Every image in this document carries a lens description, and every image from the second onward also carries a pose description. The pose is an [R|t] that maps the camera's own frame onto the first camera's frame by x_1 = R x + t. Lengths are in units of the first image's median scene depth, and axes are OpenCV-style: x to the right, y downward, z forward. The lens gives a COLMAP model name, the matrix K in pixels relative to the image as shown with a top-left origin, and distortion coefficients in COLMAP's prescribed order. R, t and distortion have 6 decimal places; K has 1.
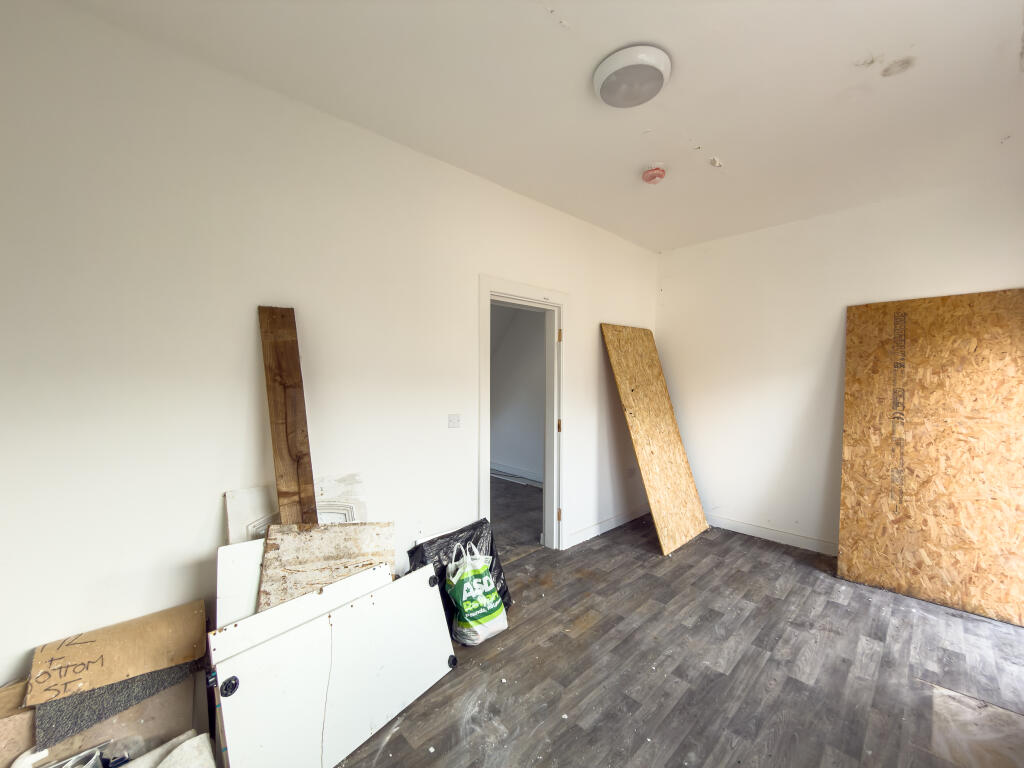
lens RADIAL K [[409.7, 0, 511.9], [0, 409.7, 385.7], [0, 0, 1]] dist [-0.002386, -0.000181]
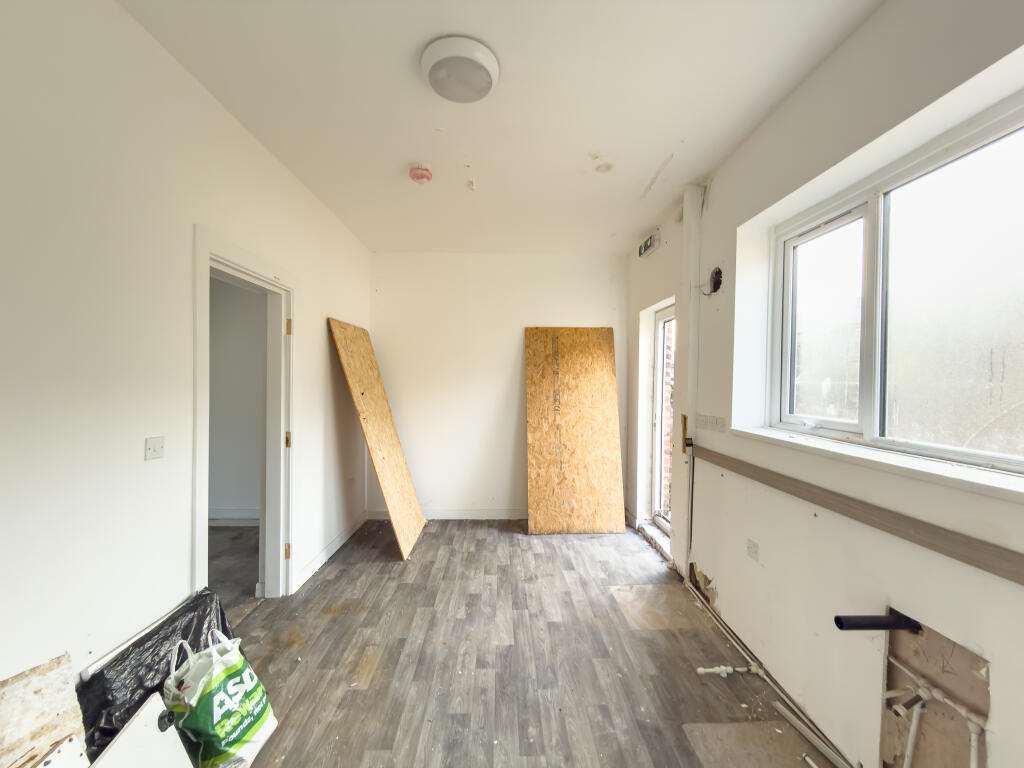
lens RADIAL K [[409.7, 0, 511.9], [0, 409.7, 385.7], [0, 0, 1]] dist [-0.002386, -0.000181]
pose [[0.671199, -0.003329, 0.741269, -0.239410], [0.007229, 0.999972, -0.002056, -0.004042], [-0.741242, 0.006739, 0.671205, 0.183579]]
